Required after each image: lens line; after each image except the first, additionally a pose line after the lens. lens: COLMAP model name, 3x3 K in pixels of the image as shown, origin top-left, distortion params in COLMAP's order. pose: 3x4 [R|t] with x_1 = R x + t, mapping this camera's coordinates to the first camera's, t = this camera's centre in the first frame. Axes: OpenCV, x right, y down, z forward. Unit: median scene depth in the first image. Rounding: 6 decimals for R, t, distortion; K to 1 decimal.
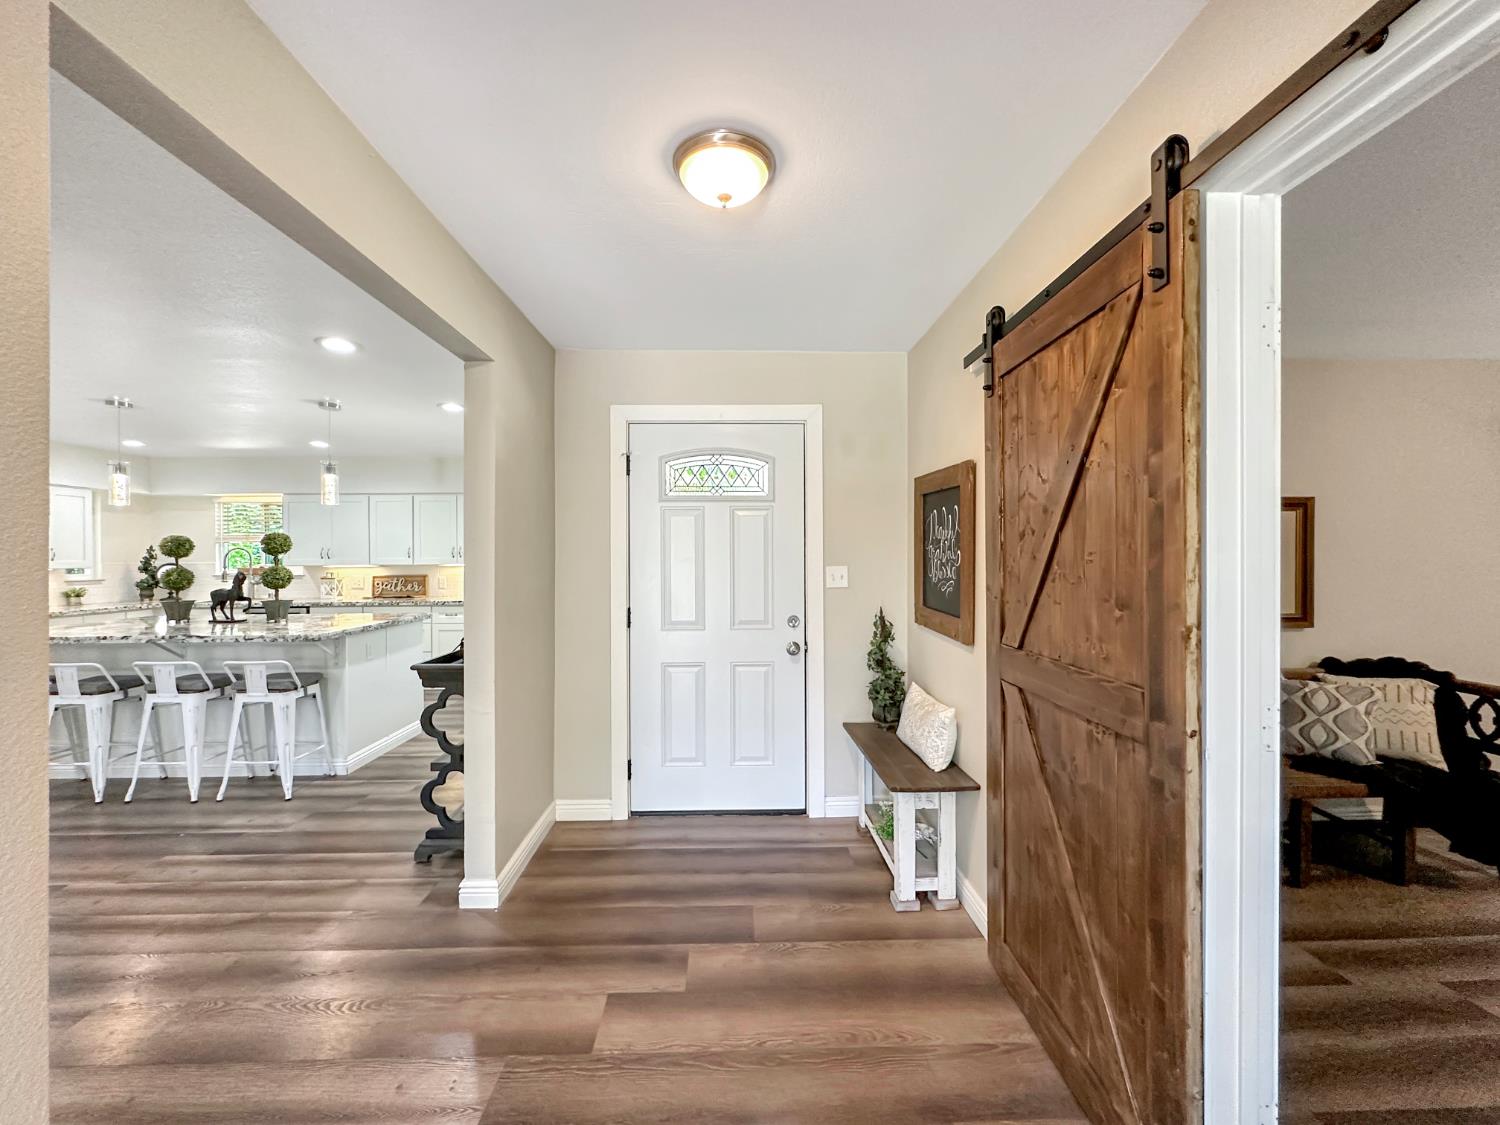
lens RADIAL K [[645.8, 0, 750.0], [0, 645.8, 562.5], [0, 0, 1]] dist [-0.000779, 0.000203]
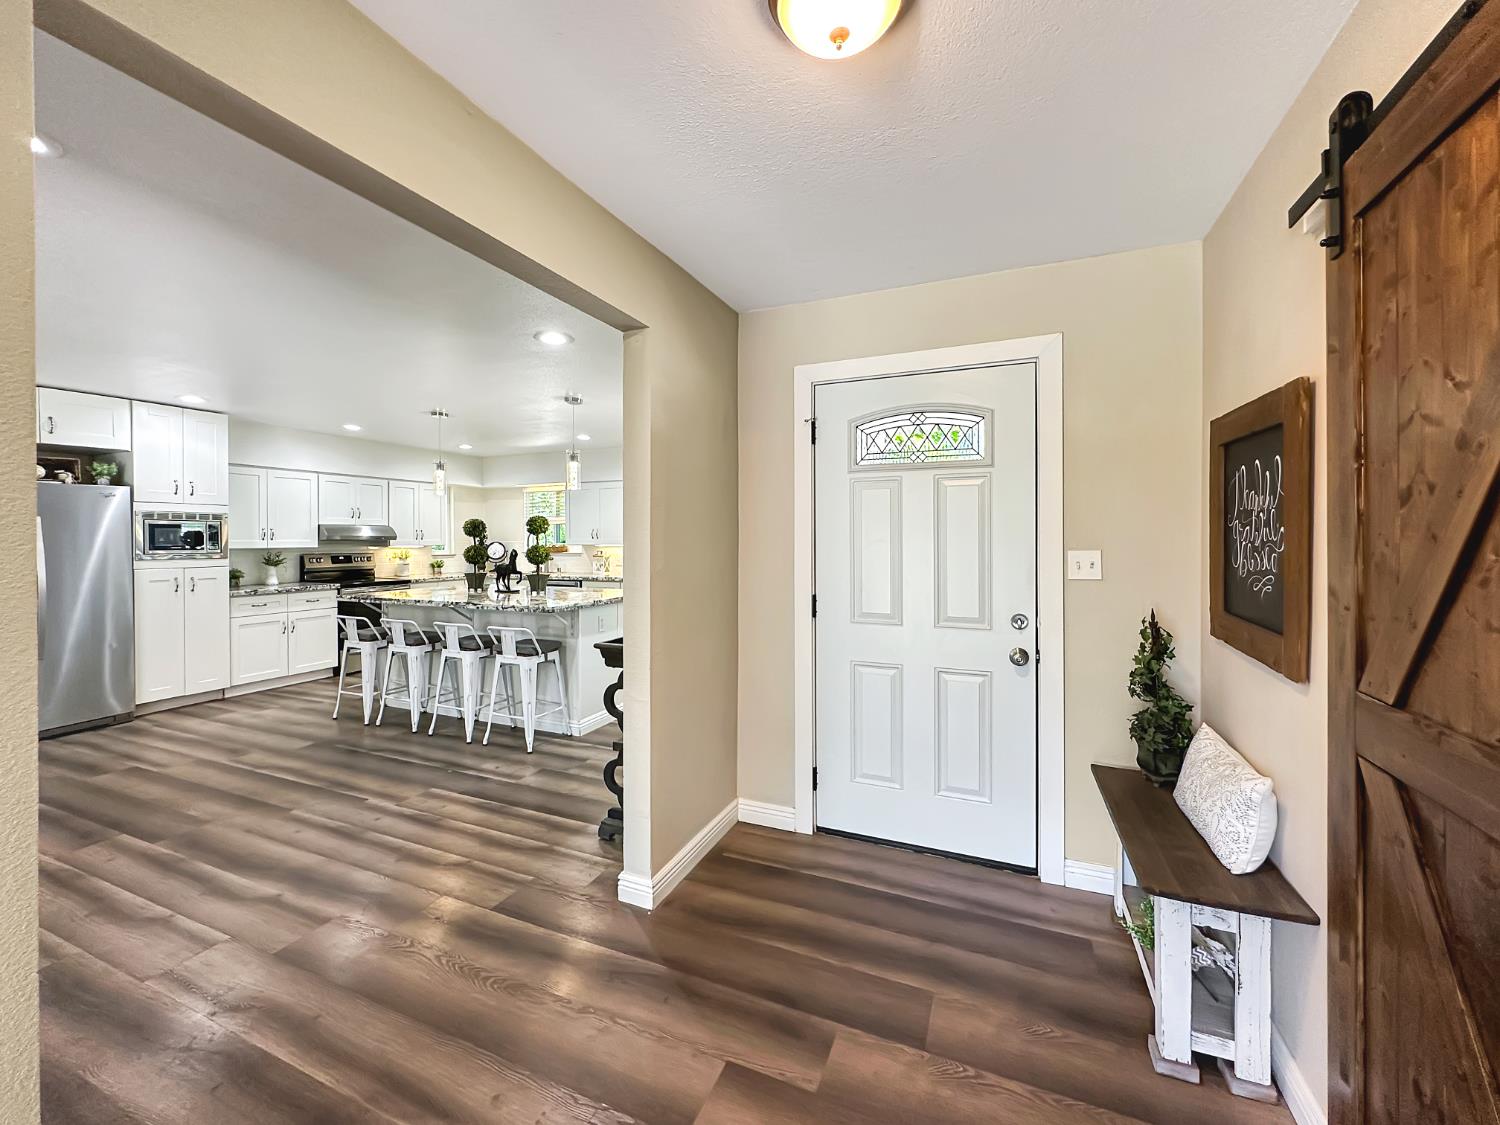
lens RADIAL K [[626.1, 0, 746.8], [0, 626.1, 543.8], [0, 0, 1]] dist [-0.001717, 0.000479]
pose [[0.898985, 0.006810, -0.437927, 0.104283], [-0.007300, 0.999973, 0.000564, 0.000698], [0.437920, 0.002690, 0.899010, 0.195446]]
